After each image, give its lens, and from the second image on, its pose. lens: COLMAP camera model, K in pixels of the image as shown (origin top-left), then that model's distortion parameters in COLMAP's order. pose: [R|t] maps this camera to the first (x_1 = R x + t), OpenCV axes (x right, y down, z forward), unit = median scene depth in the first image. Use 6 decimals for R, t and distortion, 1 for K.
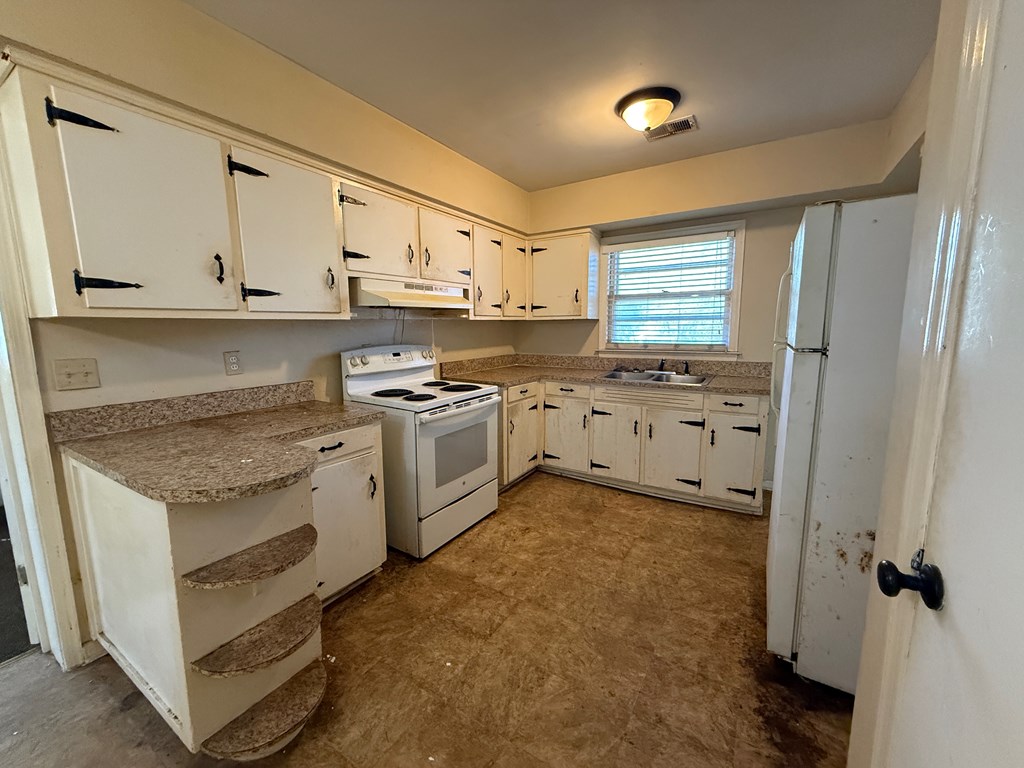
lens RADIAL K [[409.0, 0, 506.8], [0, 409.0, 383.5], [0, 0, 1]] dist [-0.000209, 0.000074]
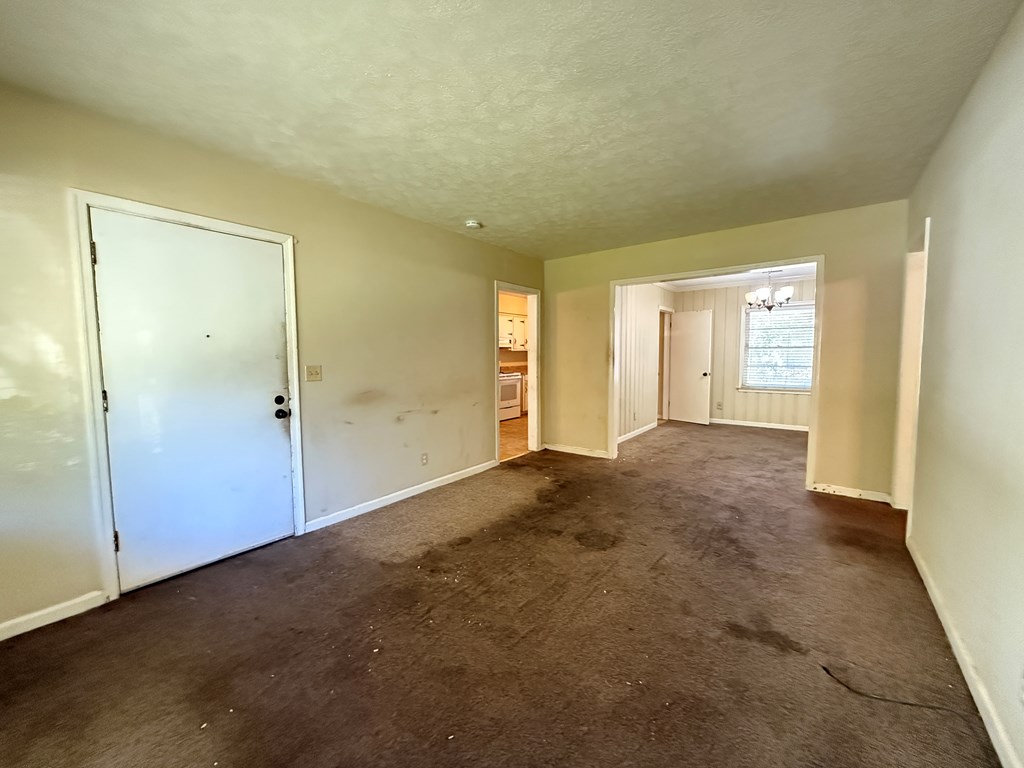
lens RADIAL K [[409.0, 0, 506.3], [0, 409.0, 382.5], [0, 0, 1]] dist [-0.000209, 0.000074]
pose [[0.994436, 0.009256, -0.104934, 0.164381], [-0.016768, 0.997340, -0.070937, 0.254370], [0.103999, 0.072302, 0.991946, -1.719264]]
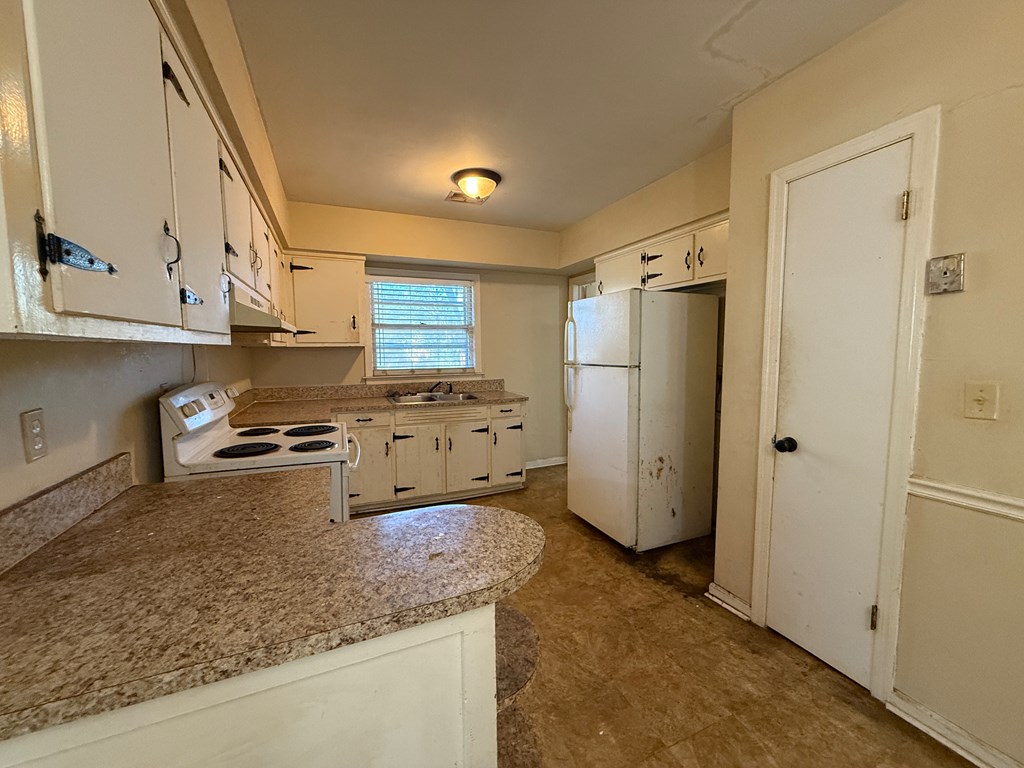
lens RADIAL K [[409.0, 0, 511.2], [0, 409.0, 383.1], [0, 0, 1]] dist [-0.000209, 0.000074]
pose [[0.566942, -0.061740, 0.821441, -0.472172], [0.115296, 0.993319, -0.004916, -0.027892], [-0.815649, 0.097496, 0.570273, 0.181289]]
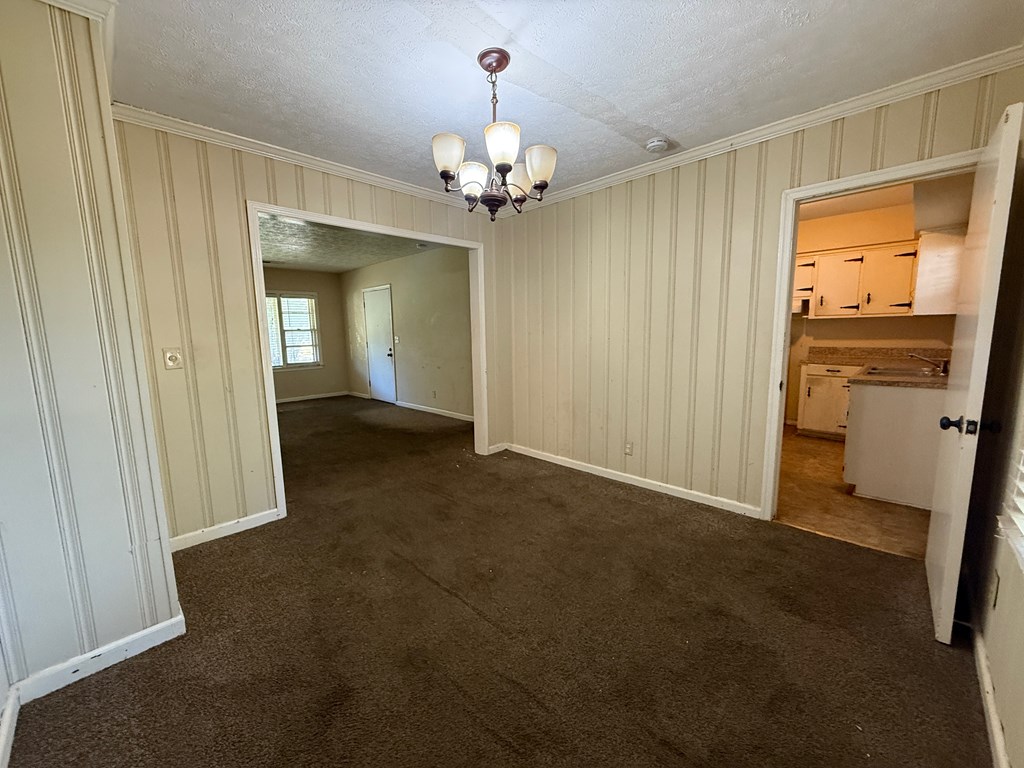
lens RADIAL K [[409.0, 0, 503.2], [0, 409.0, 385.0], [0, 0, 1]] dist [-0.000209, 0.000074]
pose [[-0.234811, 0.146178, -0.960987, 1.673237], [-0.117074, 0.977178, 0.177247, -0.049212], [0.964965, 0.154127, -0.212338, 0.245841]]
